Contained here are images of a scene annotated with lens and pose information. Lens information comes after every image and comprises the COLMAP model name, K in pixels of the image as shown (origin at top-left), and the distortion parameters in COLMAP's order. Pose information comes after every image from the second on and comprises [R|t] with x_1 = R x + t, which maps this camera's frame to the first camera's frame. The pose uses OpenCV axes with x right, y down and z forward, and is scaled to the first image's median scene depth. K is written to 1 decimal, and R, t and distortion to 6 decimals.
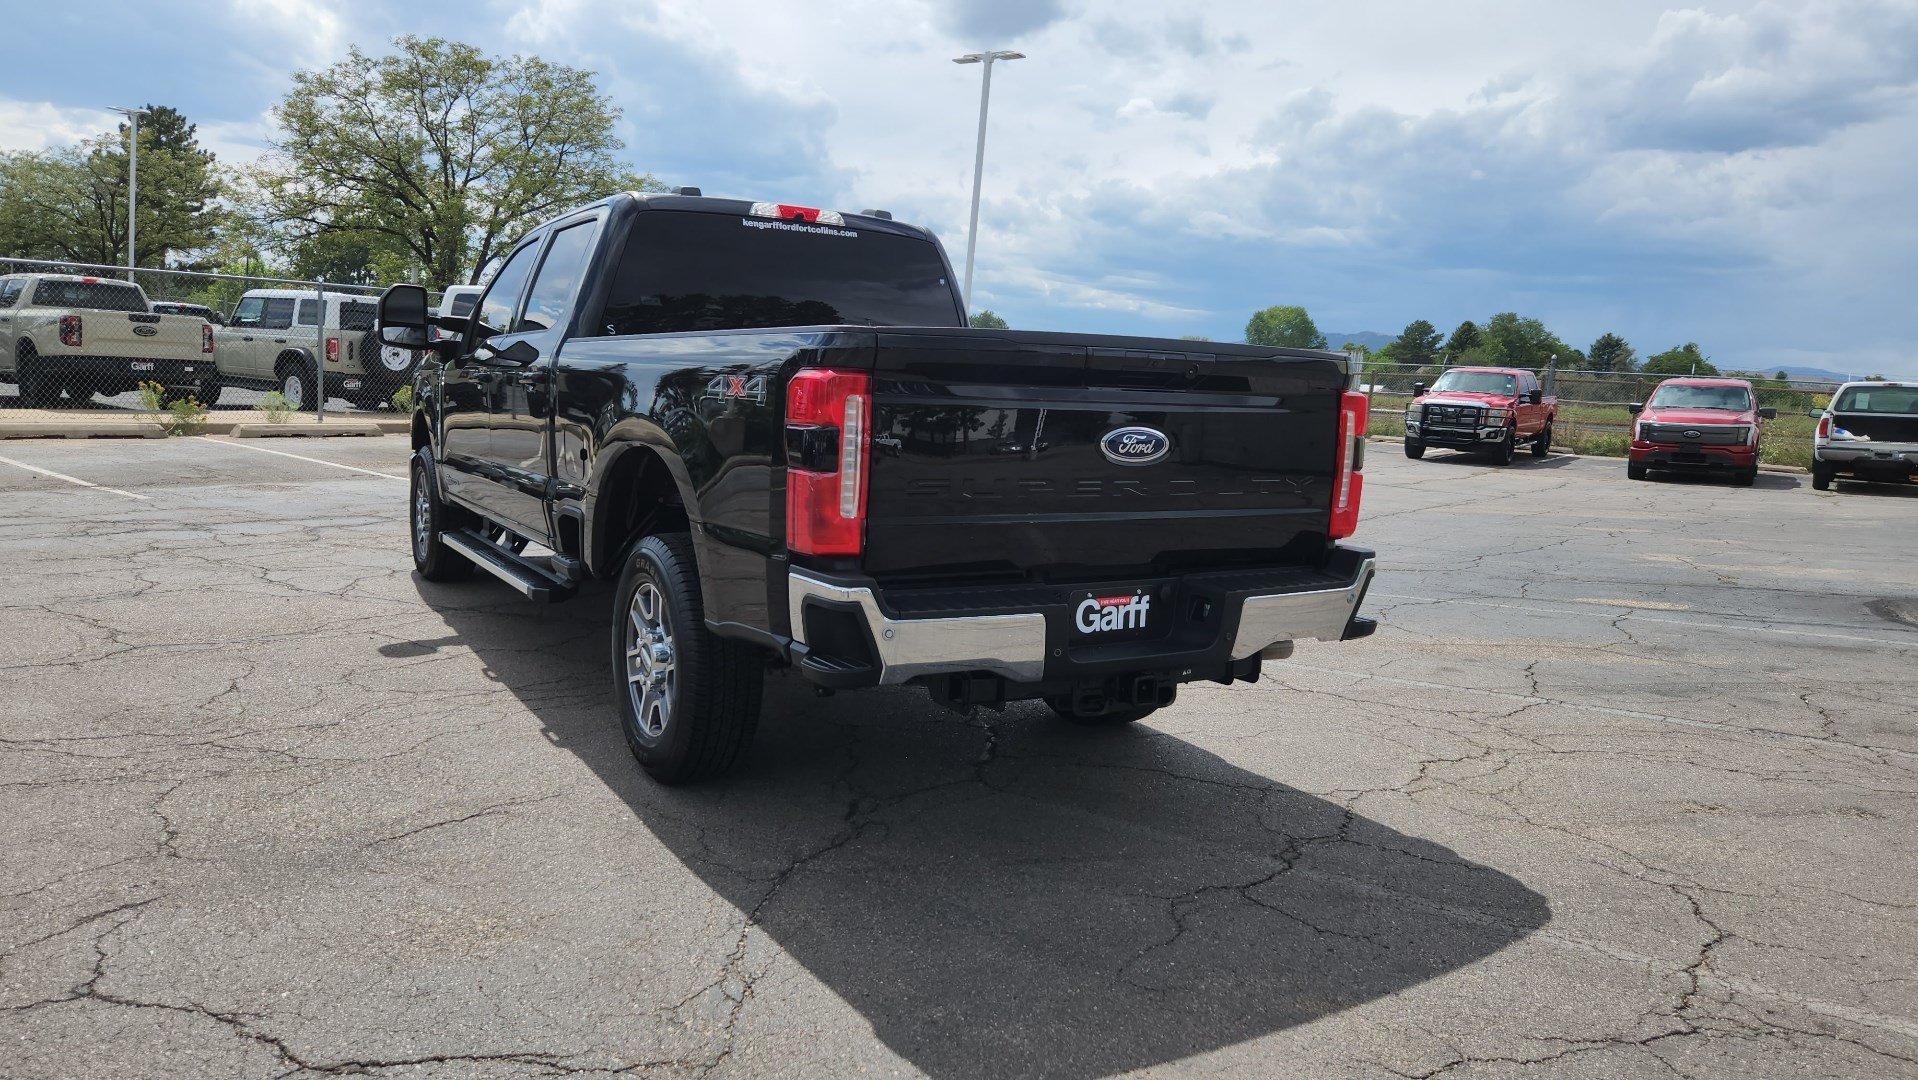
lens RADIAL K [[1270.3, 0, 935.4], [0, 1270.3, 547.5], [0, 0, 1]] dist [0.071074, -0.054357]
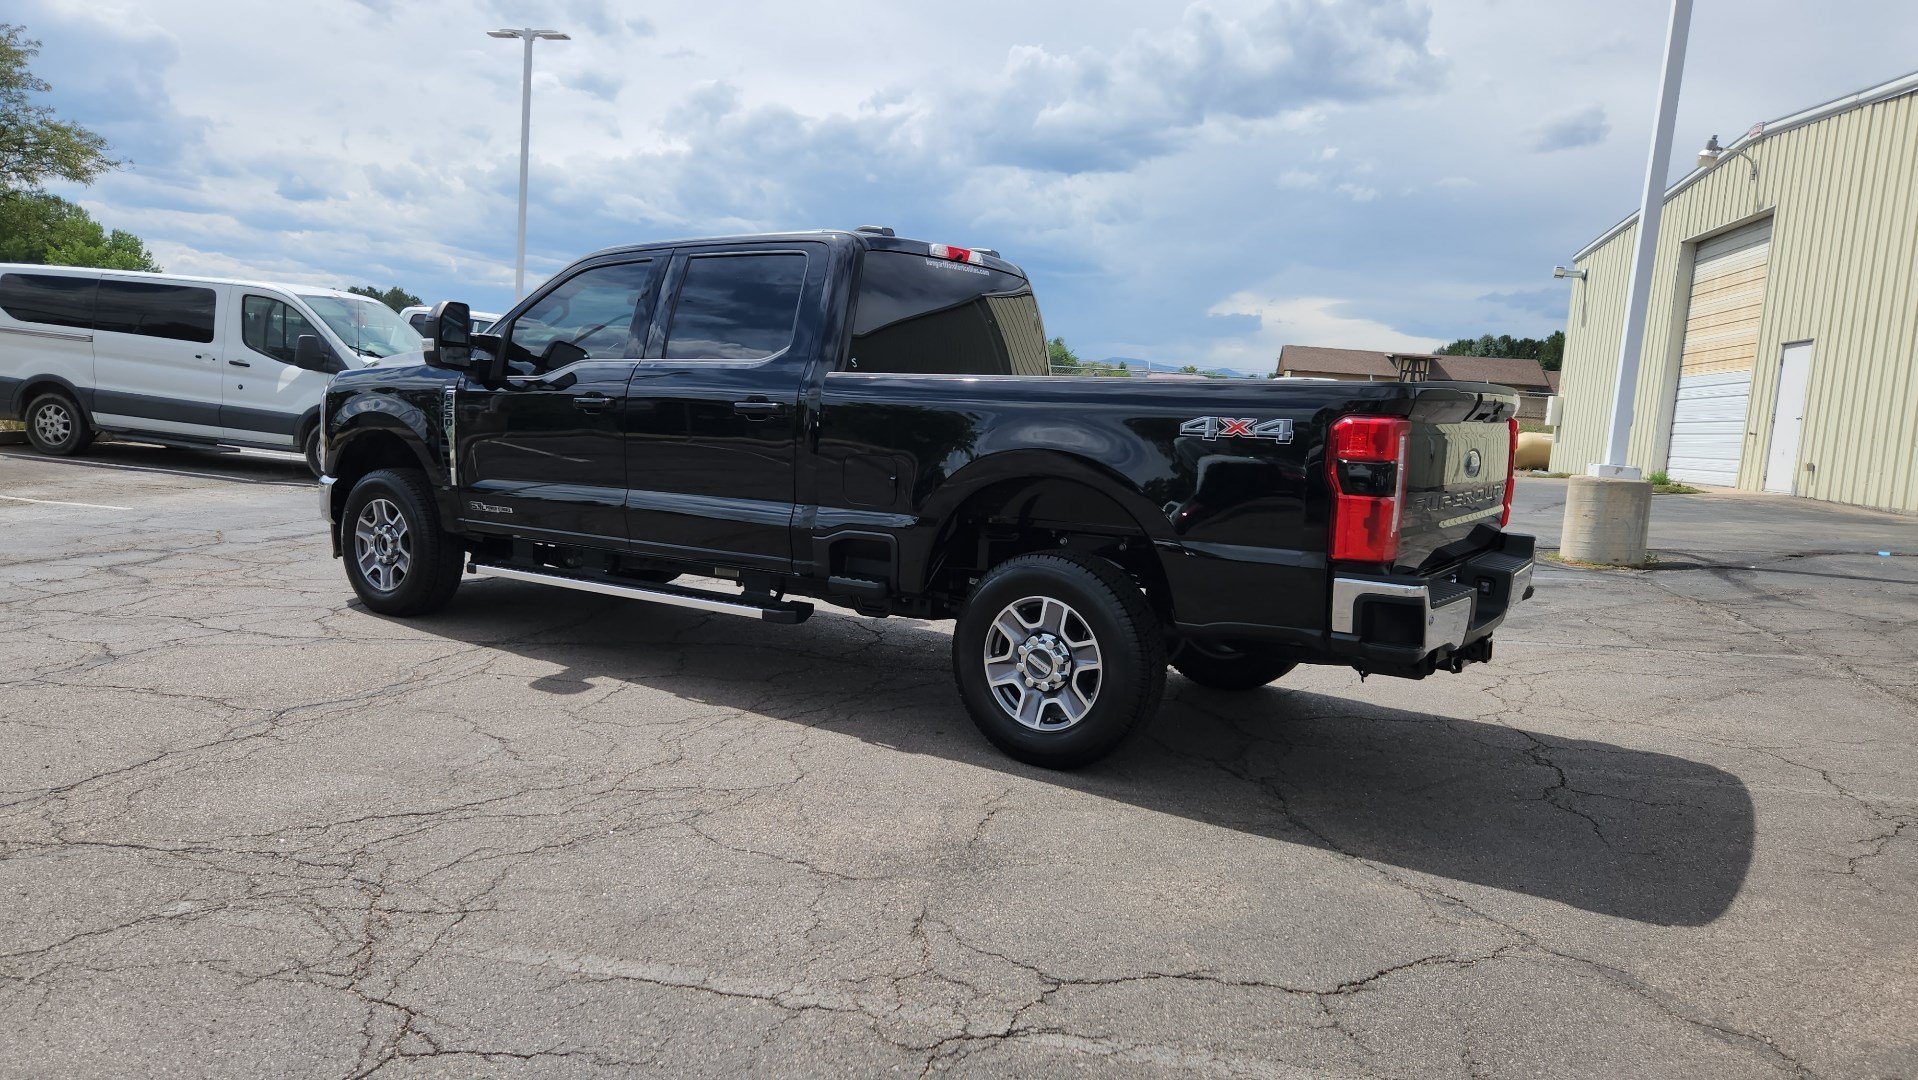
lens RADIAL K [[1276.8, 0, 921.1], [0, 1276.8, 538.7], [0, 0, 1]] dist [0.073288, -0.062801]
pose [[0.912105, -0.052040, 0.406639, -0.567206], [0.050466, 0.998619, 0.014602, -0.032401], [-0.406838, 0.007203, 0.913472, 0.005954]]
